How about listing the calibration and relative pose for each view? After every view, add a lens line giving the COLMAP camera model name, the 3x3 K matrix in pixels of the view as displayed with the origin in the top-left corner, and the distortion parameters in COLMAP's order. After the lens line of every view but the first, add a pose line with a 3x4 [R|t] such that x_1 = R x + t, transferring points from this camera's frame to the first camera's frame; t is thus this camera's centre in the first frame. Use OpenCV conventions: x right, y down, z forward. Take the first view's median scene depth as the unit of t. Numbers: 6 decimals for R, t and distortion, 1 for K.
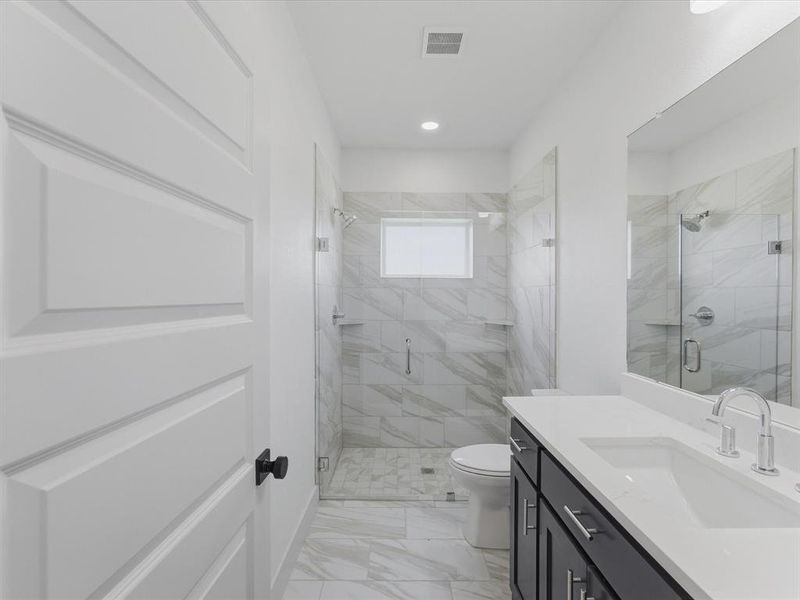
lens RADIAL K [[351.2, 0, 407.0], [0, 351.2, 297.8], [0, 0, 1]] dist [-0.041245, 0.025247]
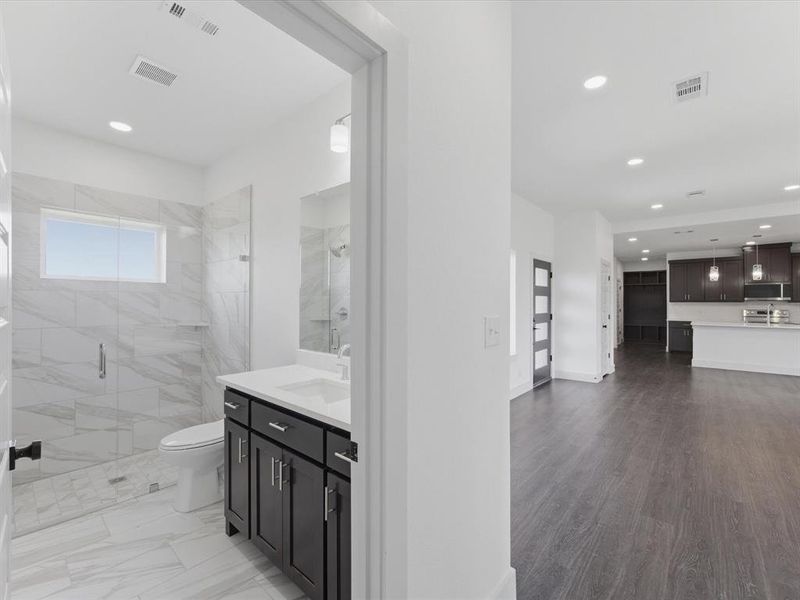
lens RADIAL K [[351.2, 0, 407.0], [0, 351.2, 297.8], [0, 0, 1]] dist [-0.041245, 0.025247]
pose [[0.642800, 0.006263, 0.766008, -0.151739], [0.002139, 0.999948, -0.009971, 0.000139], [-0.766031, 0.008047, 0.642753, -0.224450]]
